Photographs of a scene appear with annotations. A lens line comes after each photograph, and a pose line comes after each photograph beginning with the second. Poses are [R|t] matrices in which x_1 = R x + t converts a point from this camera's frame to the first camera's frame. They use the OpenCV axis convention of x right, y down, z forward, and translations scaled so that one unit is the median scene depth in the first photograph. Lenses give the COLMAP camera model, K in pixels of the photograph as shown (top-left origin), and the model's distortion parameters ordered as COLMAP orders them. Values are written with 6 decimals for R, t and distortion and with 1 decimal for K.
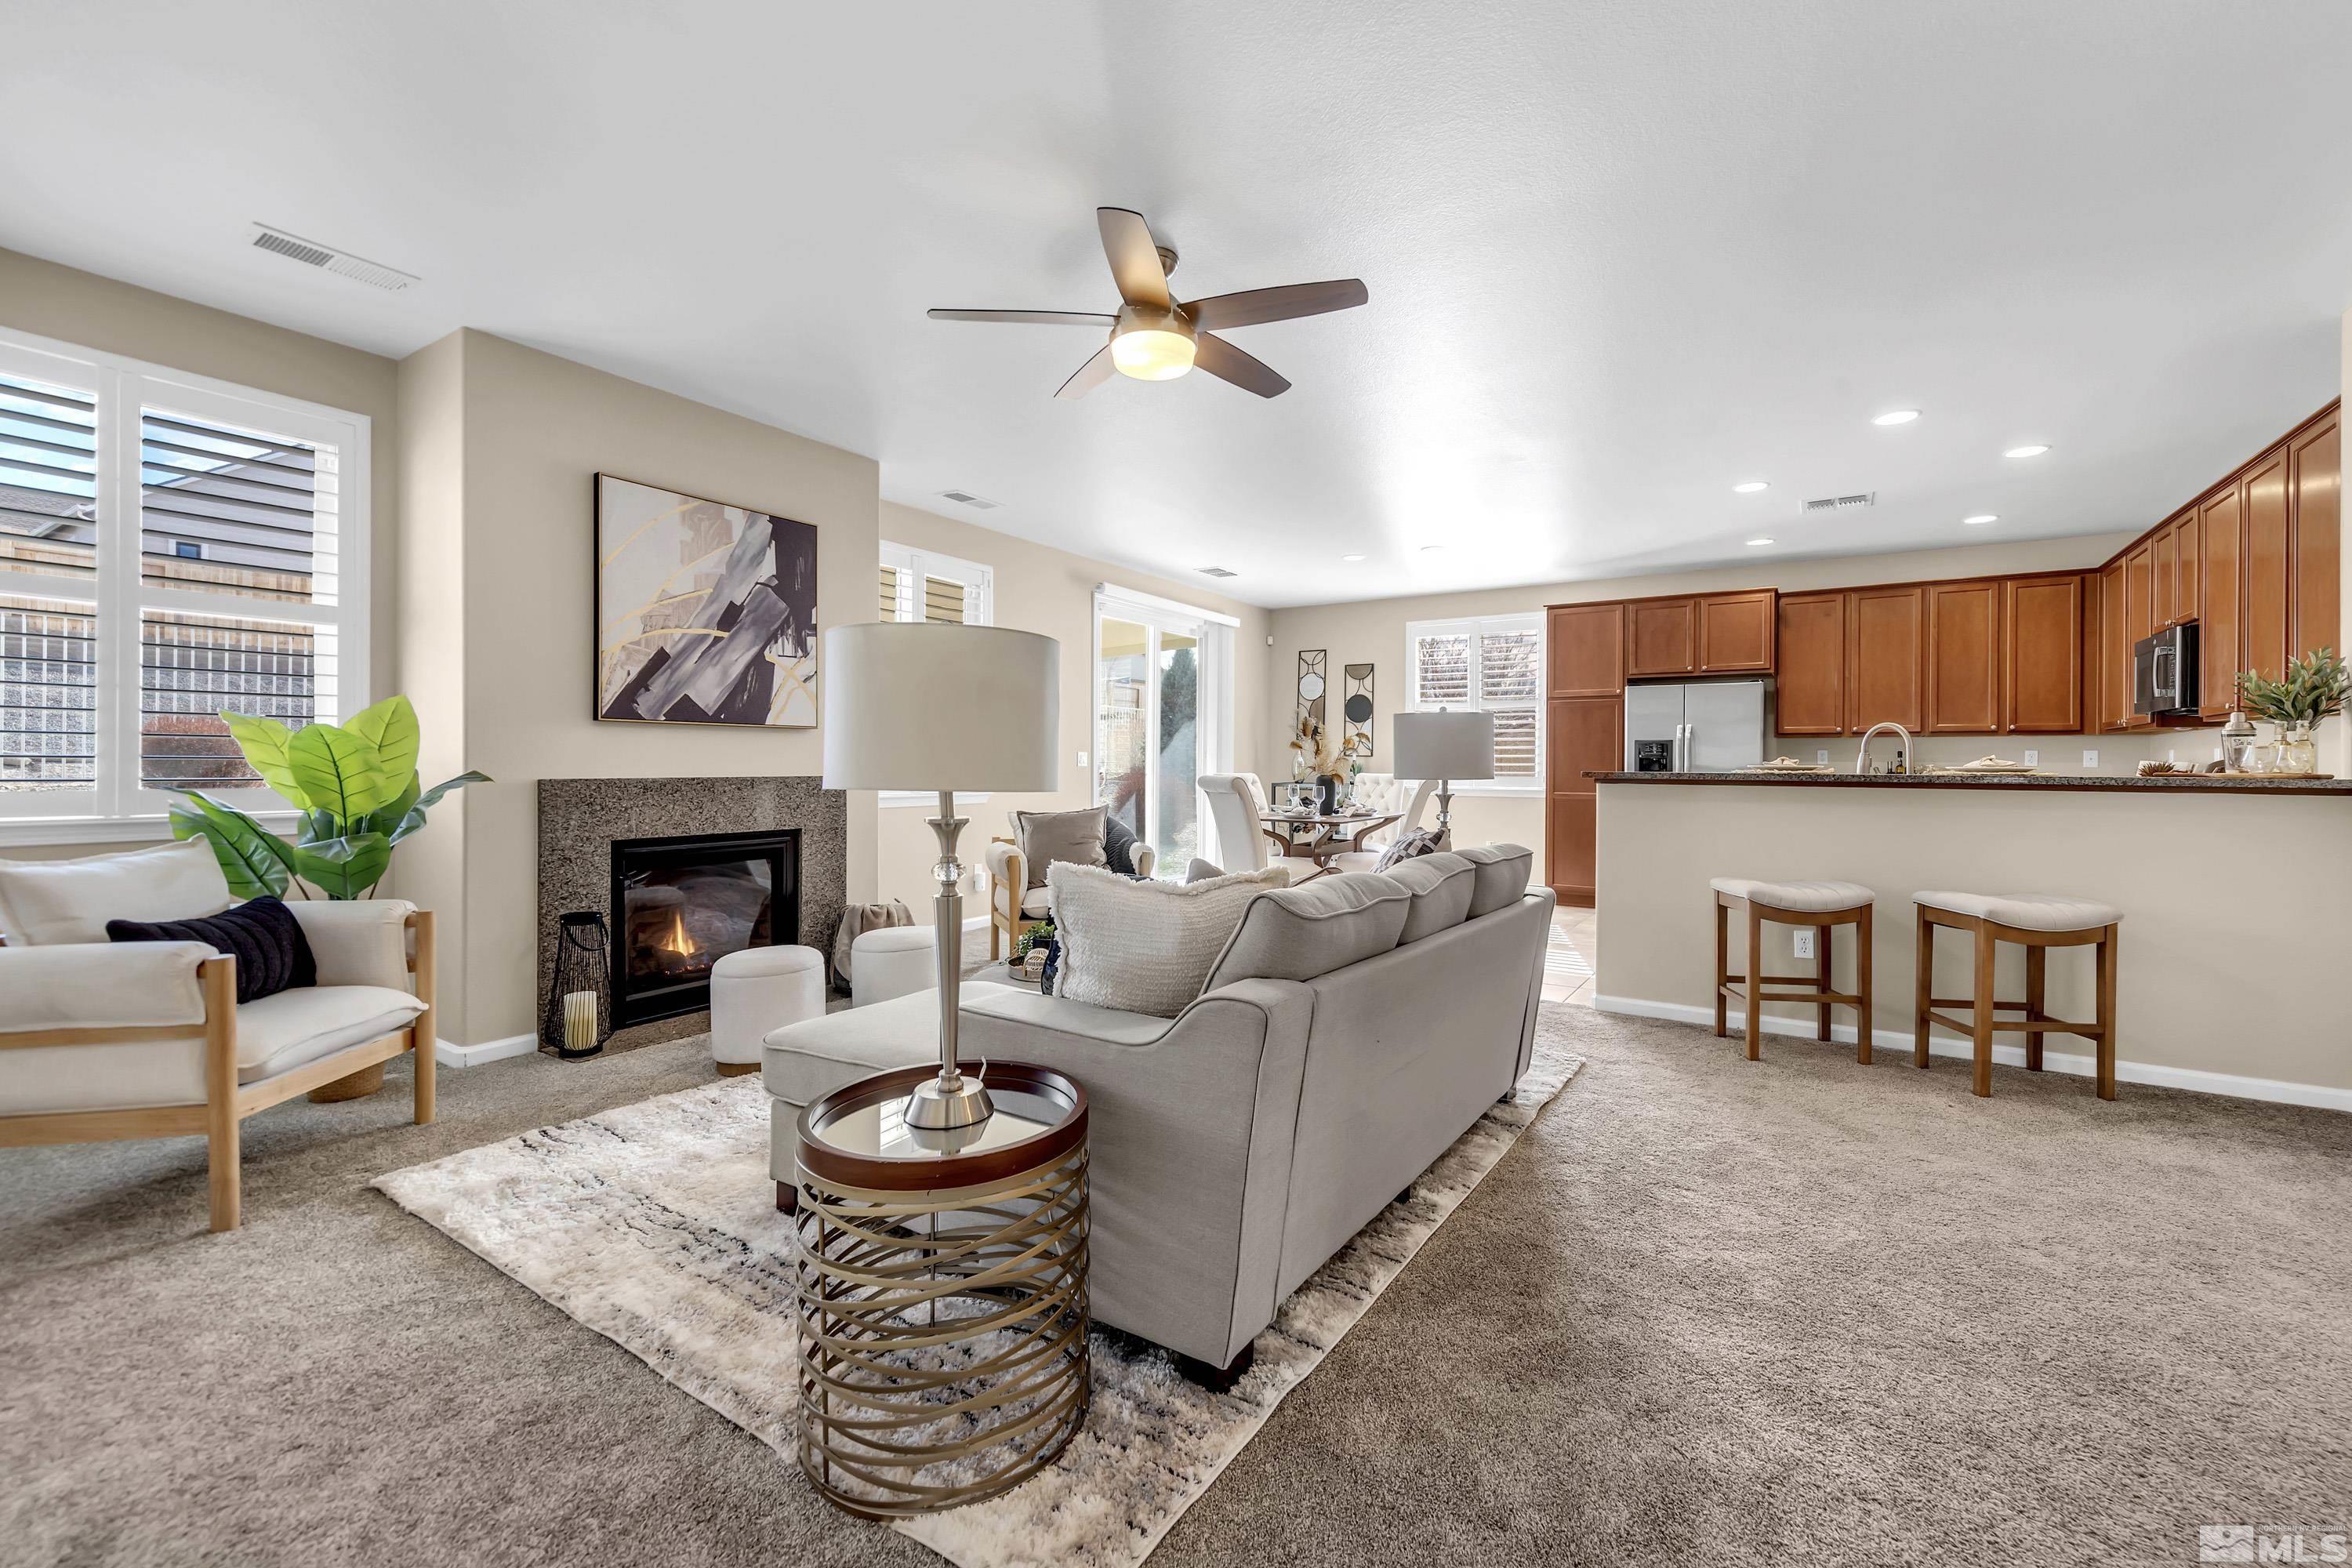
lens RADIAL K [[1007.3, 0, 1191.7], [0, 1007.3, 765.9], [0, 0, 1]] dist [0.016092, -0.001199]
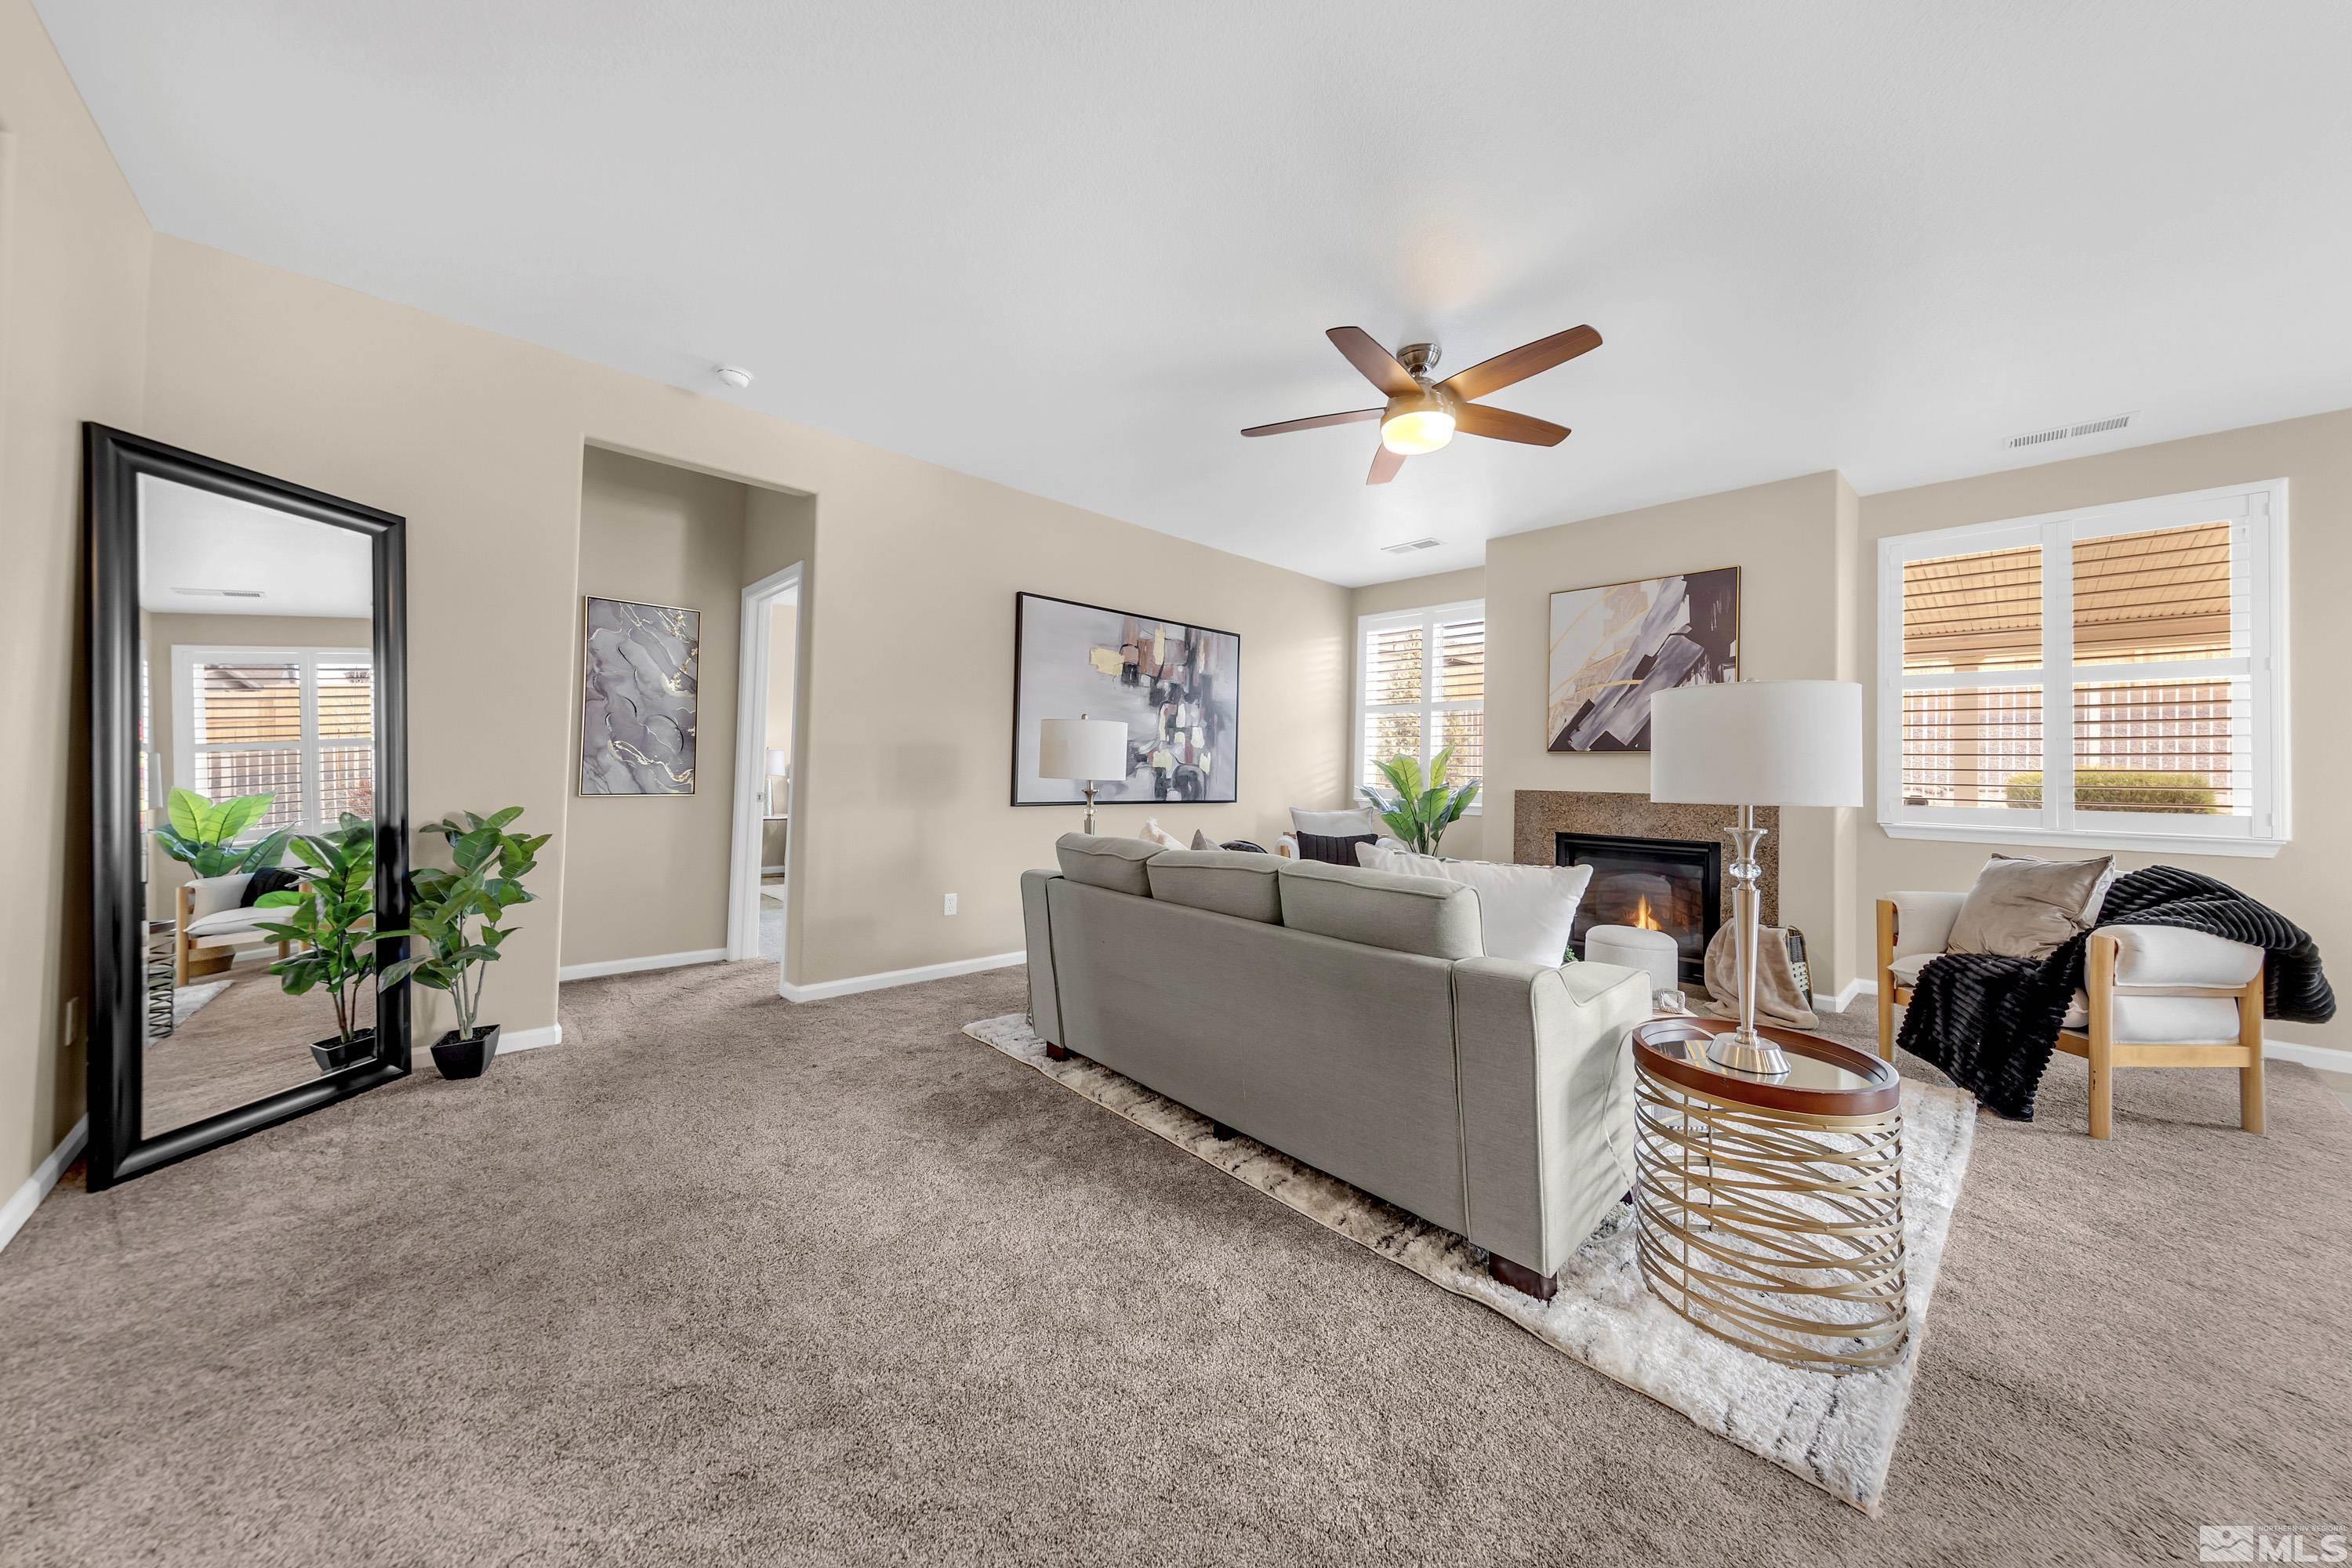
lens RADIAL K [[800.0, 0, 1175.0], [0, 800.0, 771.0], [0, 0, 1]] dist [0.004308, -0.000083]
pose [[-0.234031, -0.010843, -0.972169, 0.631804], [-0.021127, 0.999758, -0.006065, 0.001735], [0.972000, 0.019120, -0.234204, 0.634732]]
